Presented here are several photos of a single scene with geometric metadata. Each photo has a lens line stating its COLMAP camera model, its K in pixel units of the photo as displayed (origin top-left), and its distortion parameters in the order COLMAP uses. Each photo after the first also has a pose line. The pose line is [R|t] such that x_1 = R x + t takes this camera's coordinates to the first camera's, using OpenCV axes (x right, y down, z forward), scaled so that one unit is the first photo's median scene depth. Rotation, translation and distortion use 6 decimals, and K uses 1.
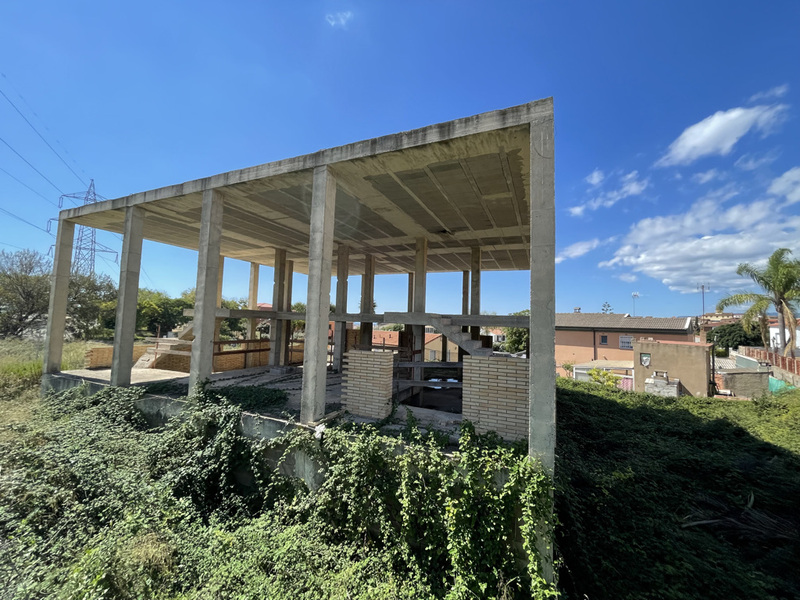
lens RADIAL K [[323.1, 0, 400.0], [0, 323.1, 300.0], [0, 0, 1]] dist [-0.001475, 0.000530]
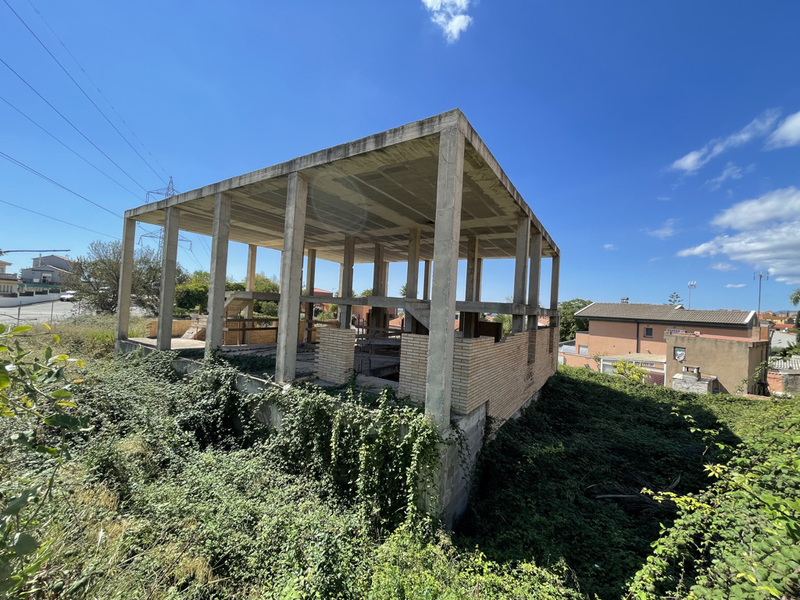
lens RADIAL K [[323.1, 0, 400.0], [0, 323.1, 300.0], [0, 0, 1]] dist [-0.001475, 0.000530]
pose [[0.987409, 0.020923, -0.156799, 0.344656], [-0.014391, 0.998985, 0.042677, 0.001258], [0.157533, -0.039883, 0.986708, -0.137553]]
